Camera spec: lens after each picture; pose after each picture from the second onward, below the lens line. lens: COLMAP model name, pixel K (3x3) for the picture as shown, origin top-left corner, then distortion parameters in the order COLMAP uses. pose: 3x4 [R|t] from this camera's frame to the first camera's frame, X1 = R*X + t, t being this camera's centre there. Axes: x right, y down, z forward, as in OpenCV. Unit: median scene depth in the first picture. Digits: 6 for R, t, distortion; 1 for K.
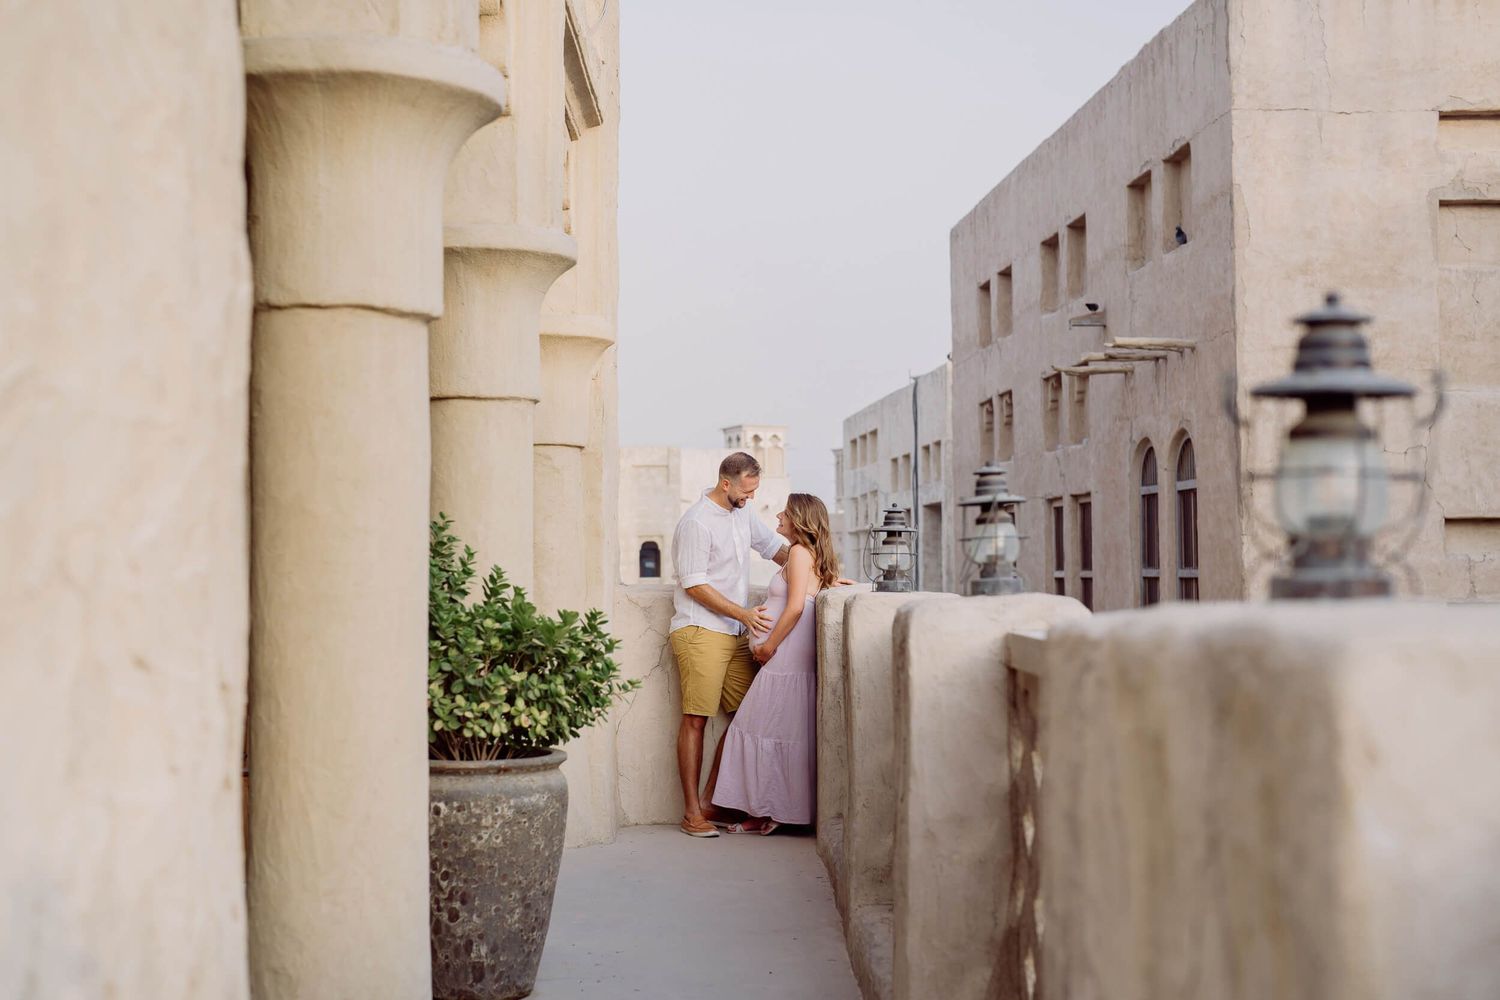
lens RADIAL K [[2024.2, 0, 744.4], [0, 2024.2, 506.4], [0, 0, 1]] dist [-0.129825, 0.770883]
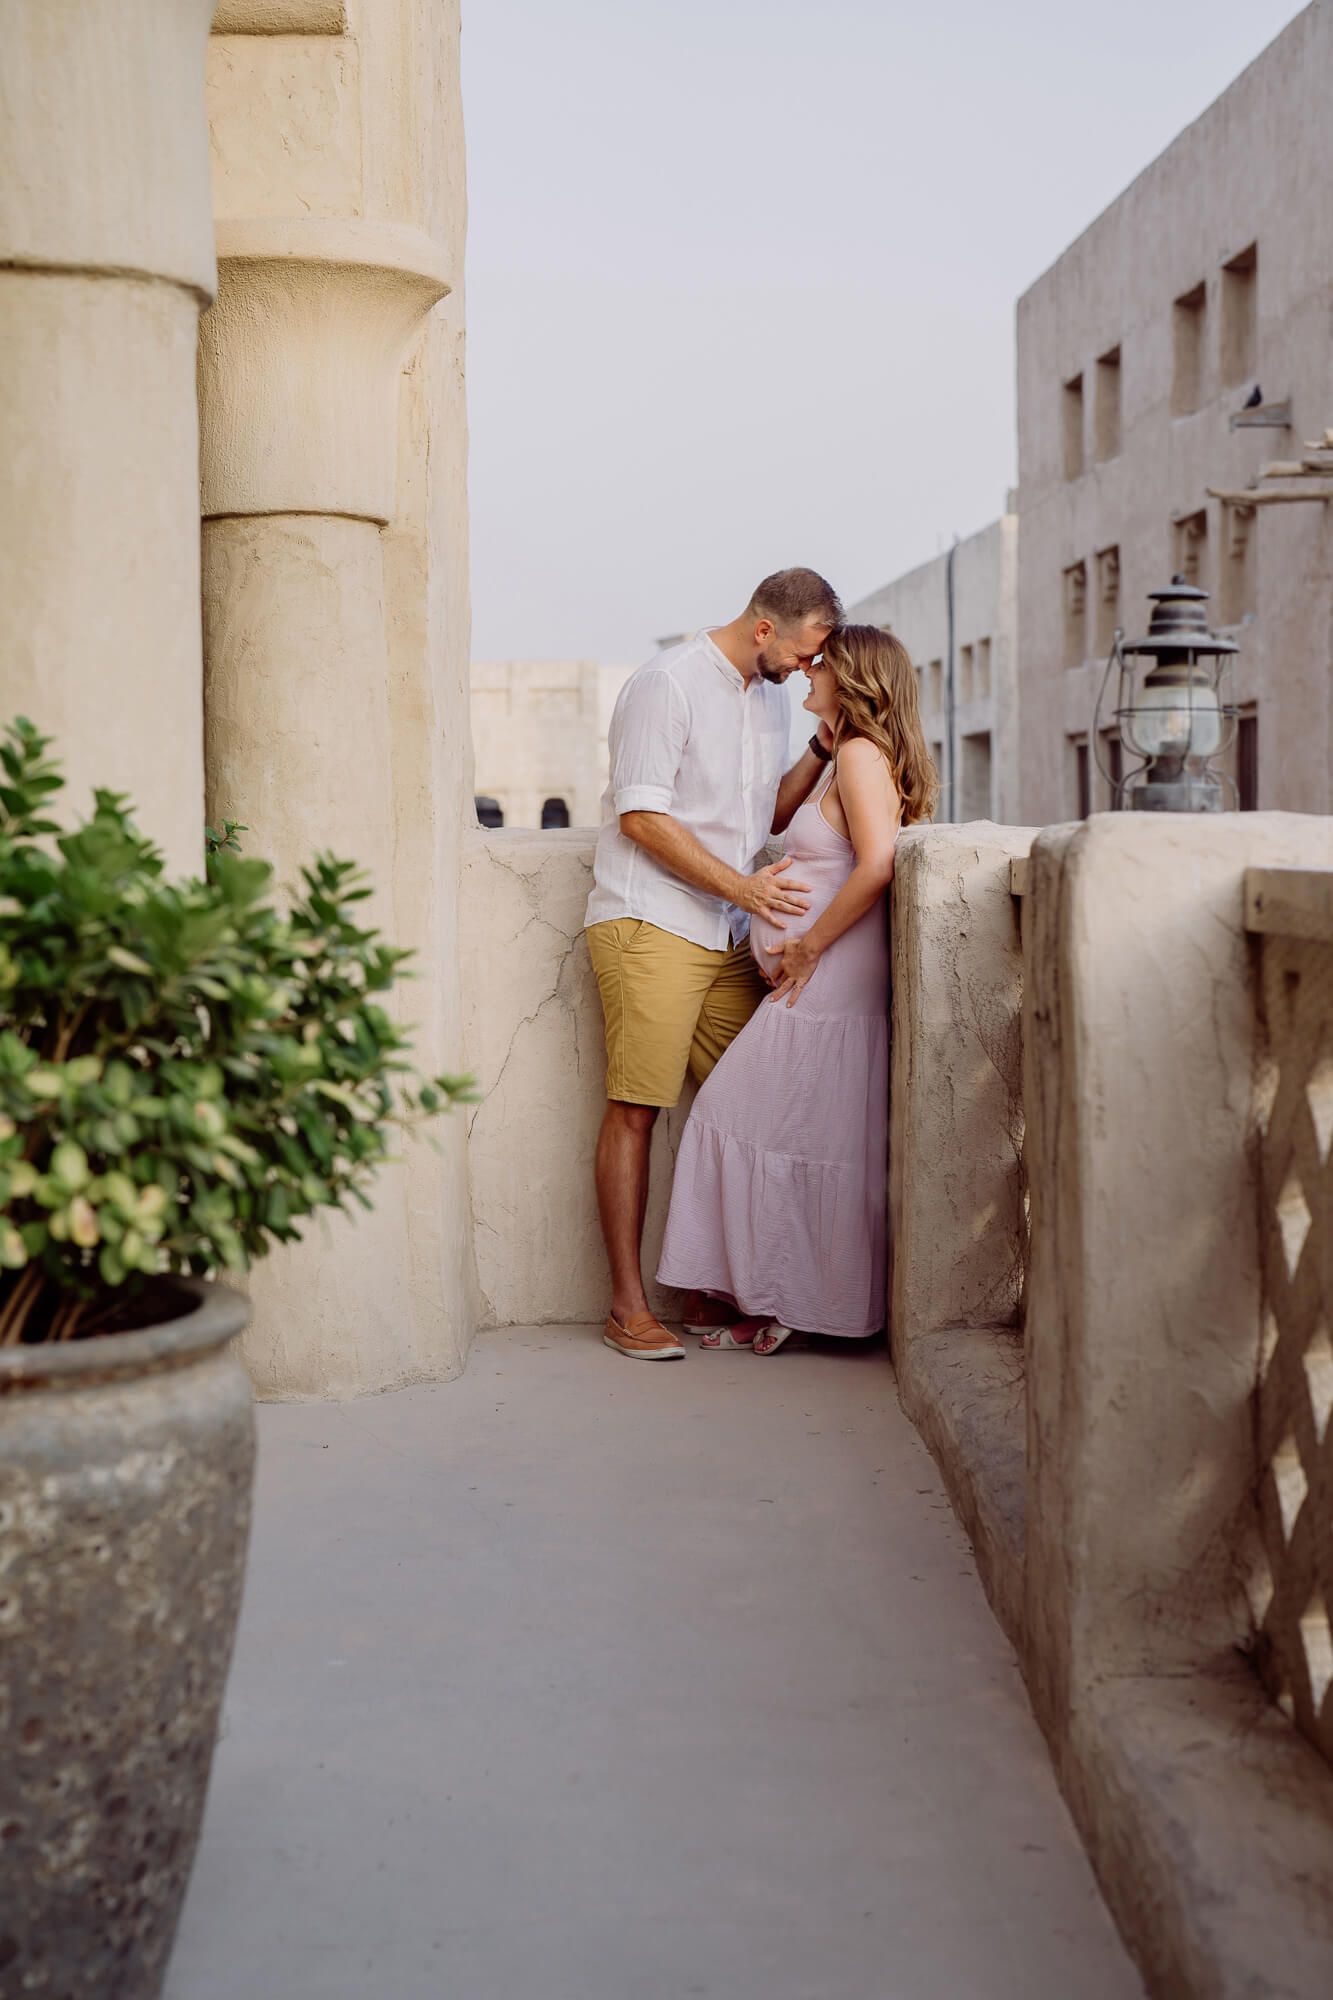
lens RADIAL K [[2811.9, 0, 676.9], [0, 2811.9, 1034.7], [0, 0, 1]] dist [-0.149907, 0.933690]
pose [[0.999984, -0.003838, -0.004131, -0.011120], [0.004232, 0.994952, 0.100262, 0.021793], [0.003726, -0.100278, 0.994952, 0.347122]]
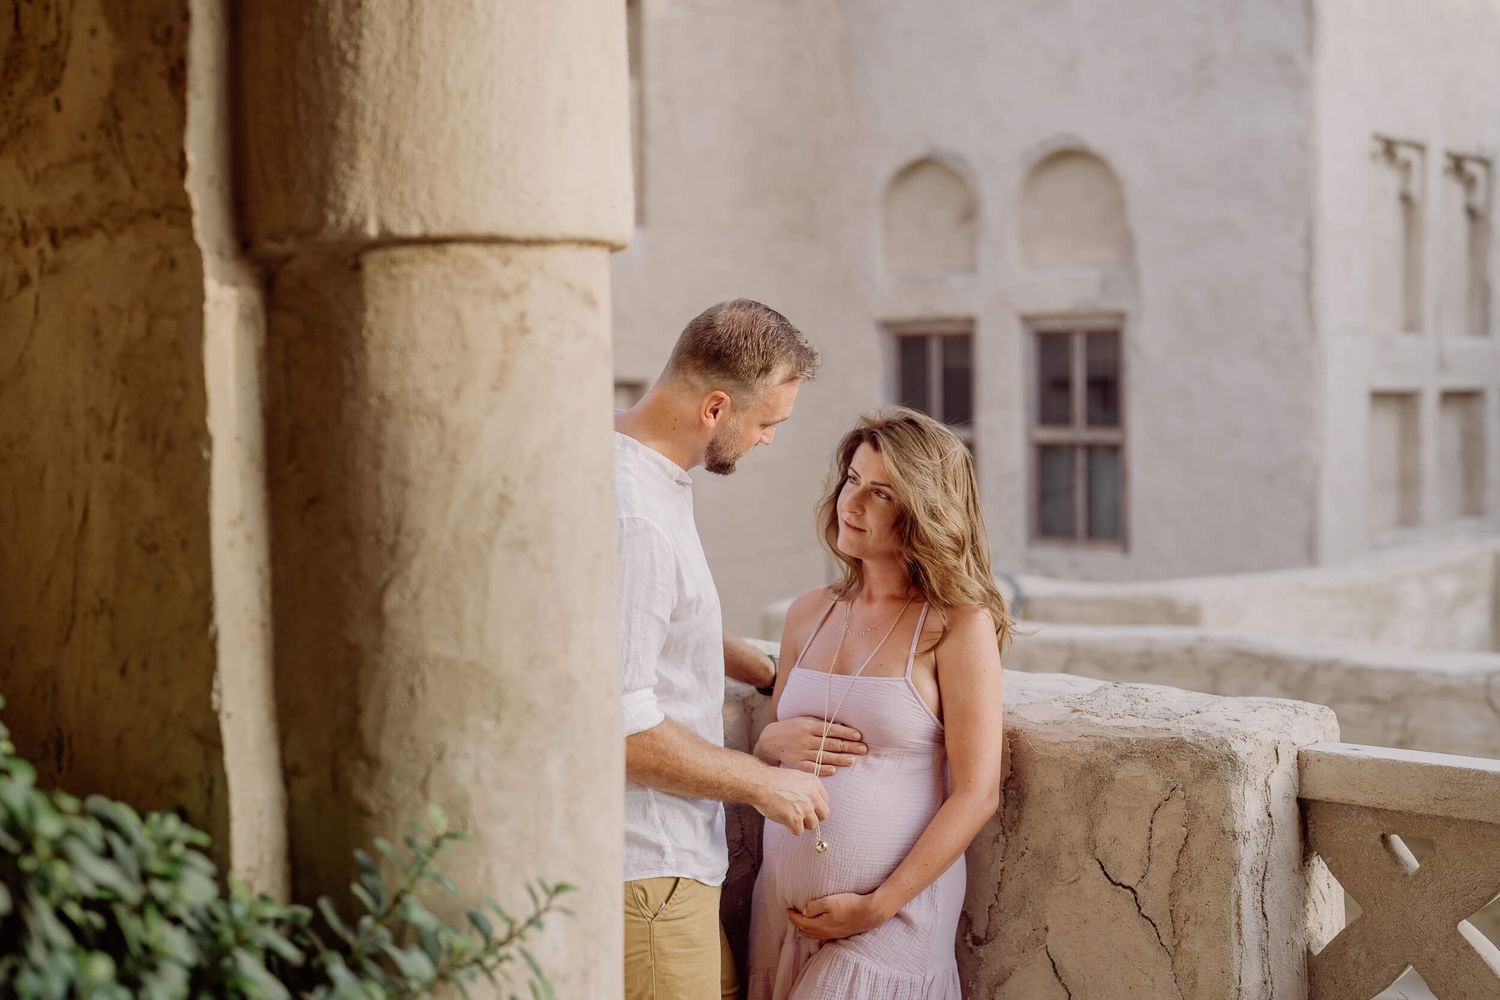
lens RADIAL K [[2071.4, 0, 672.0], [0, 2071.4, 521.3], [0, 0, 1]] dist [-0.122319, 0.912213]
pose [[0.672618, -0.052425, 0.738130, -0.252287], [-0.010473, 0.996713, 0.080334, -0.017475], [-0.739915, -0.061765, 0.669858, 0.793959]]
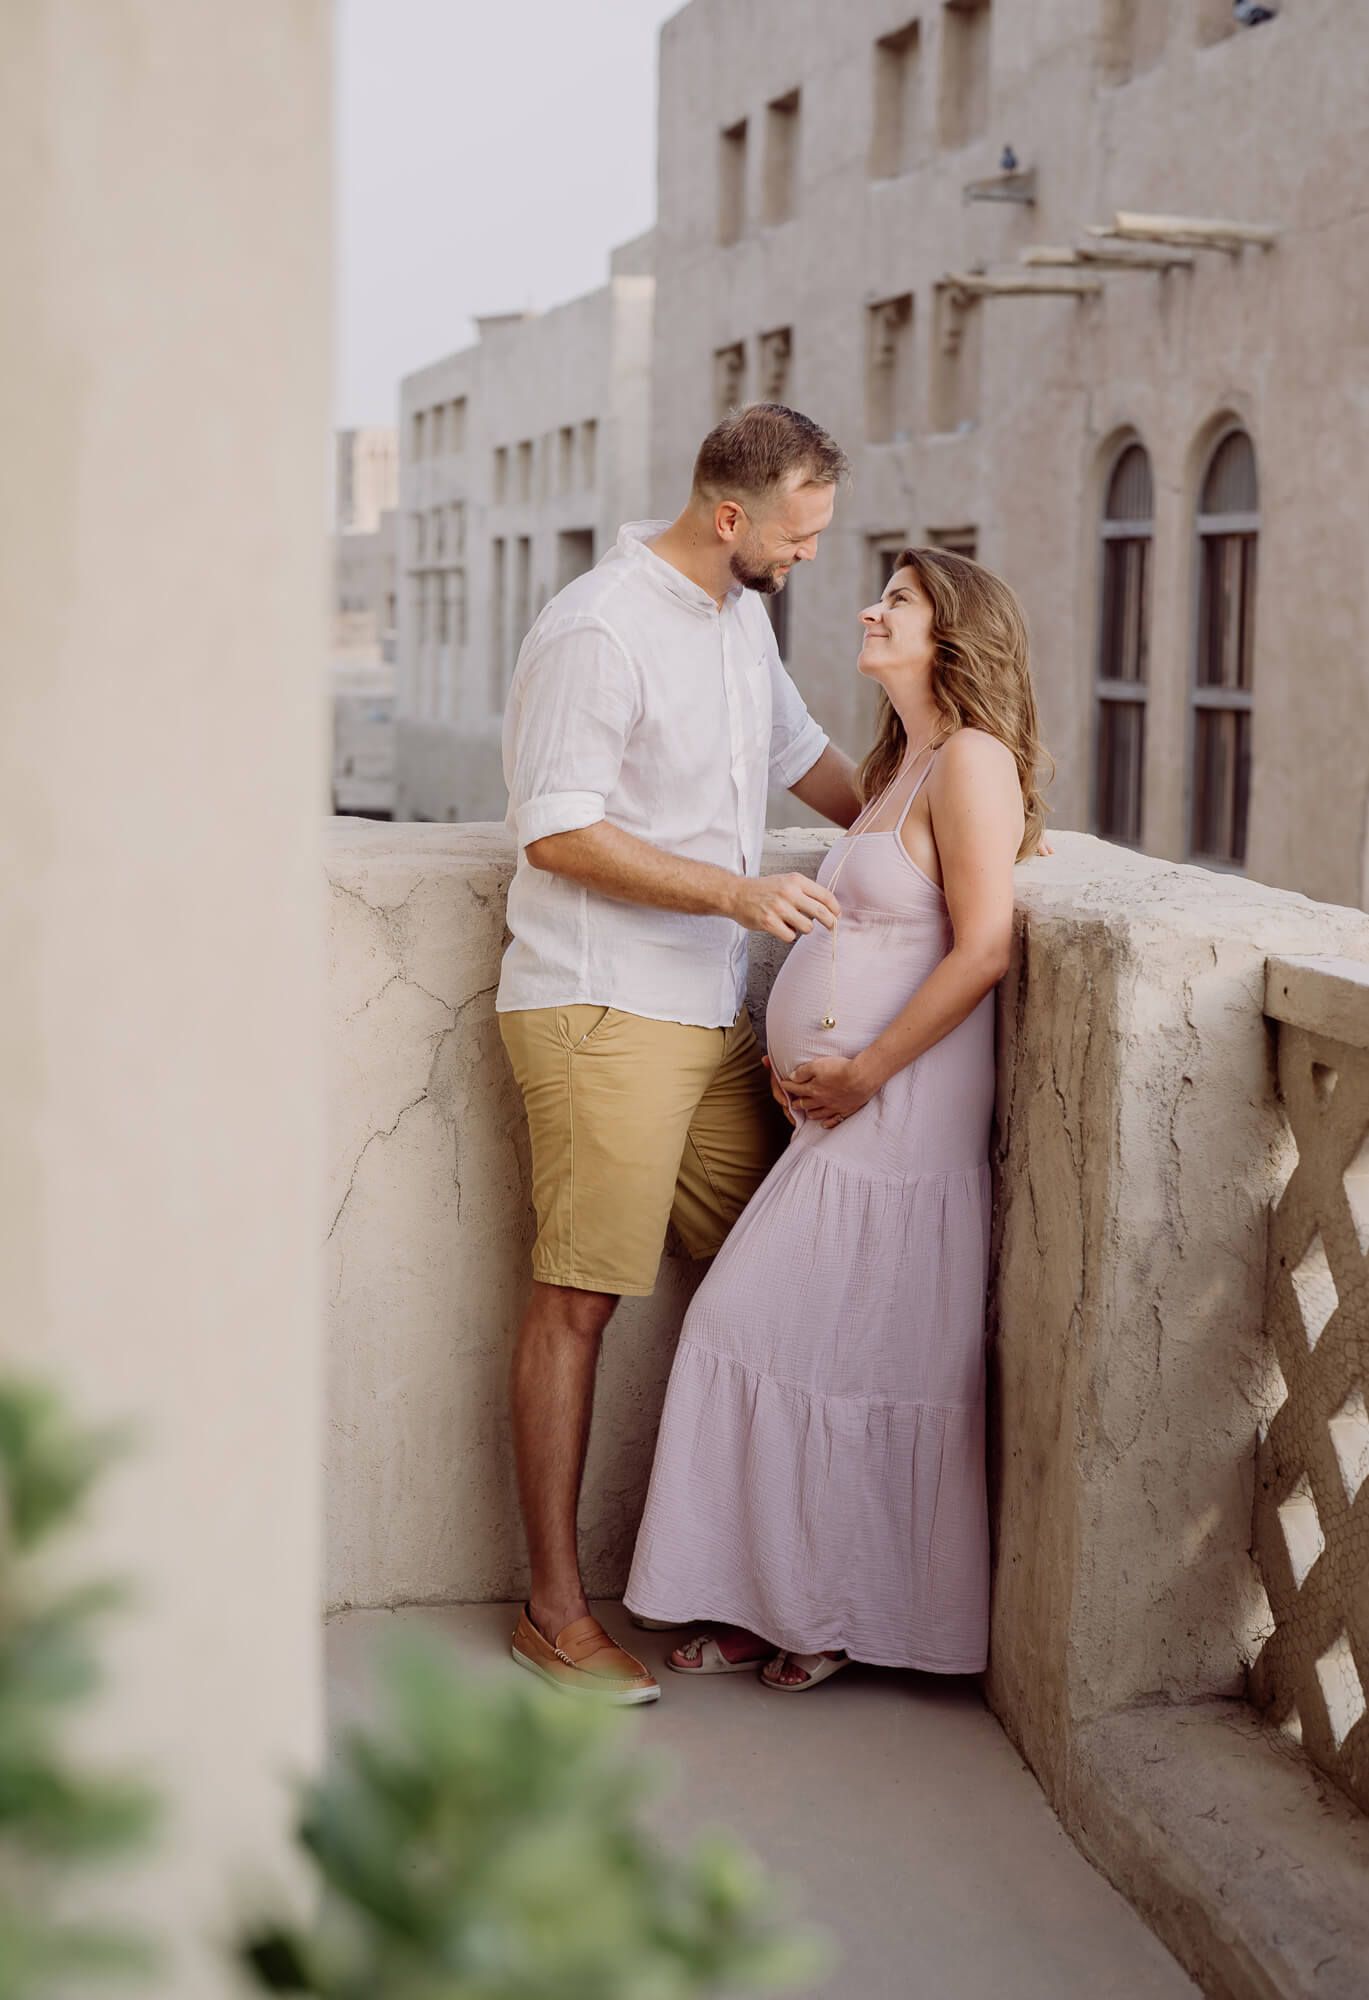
lens RADIAL K [[3113.4, 0, 728.1], [0, 3113.4, 972.2], [0, 0, 1]] dist [-0.146638, 0.924993]
pose [[0.984679, 0.010767, 0.174042, -0.081978], [-0.035499, 0.989568, 0.139622, -0.007413], [-0.170723, -0.143661, 0.974790, 0.557225]]
